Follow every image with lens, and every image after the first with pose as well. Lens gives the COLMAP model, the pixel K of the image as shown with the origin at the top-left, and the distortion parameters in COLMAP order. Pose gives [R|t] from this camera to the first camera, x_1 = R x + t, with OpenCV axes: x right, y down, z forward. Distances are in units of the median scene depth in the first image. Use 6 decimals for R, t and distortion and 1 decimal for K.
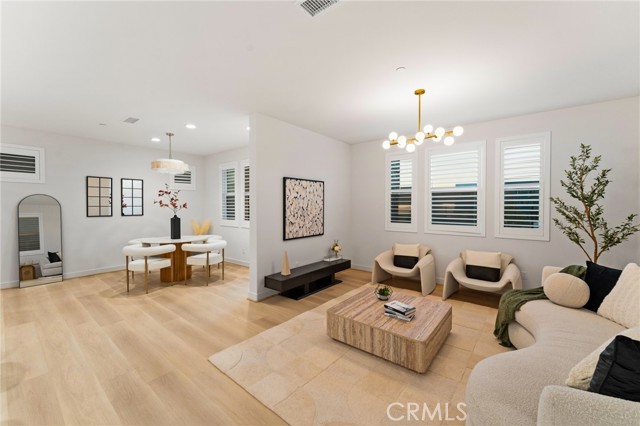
lens RADIAL K [[259.2, 0, 319.9], [0, 259.2, 208.5], [0, 0, 1]] dist [0.001080, 0.000174]
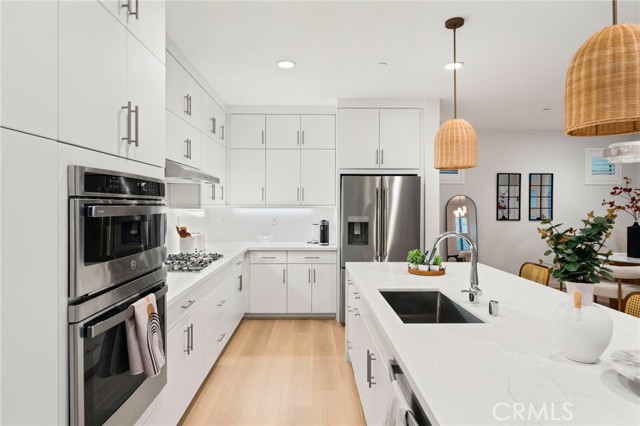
lens RADIAL K [[372.5, 0, 315.5], [0, 372.5, 206.3], [0, 0, 1]] dist [0.000493, -0.001162]
pose [[0.636336, 0.007365, -0.771377, -0.453015], [-0.015956, 0.999866, -0.003617, -0.000250], [0.771247, 0.014610, 0.636369, -0.363472]]
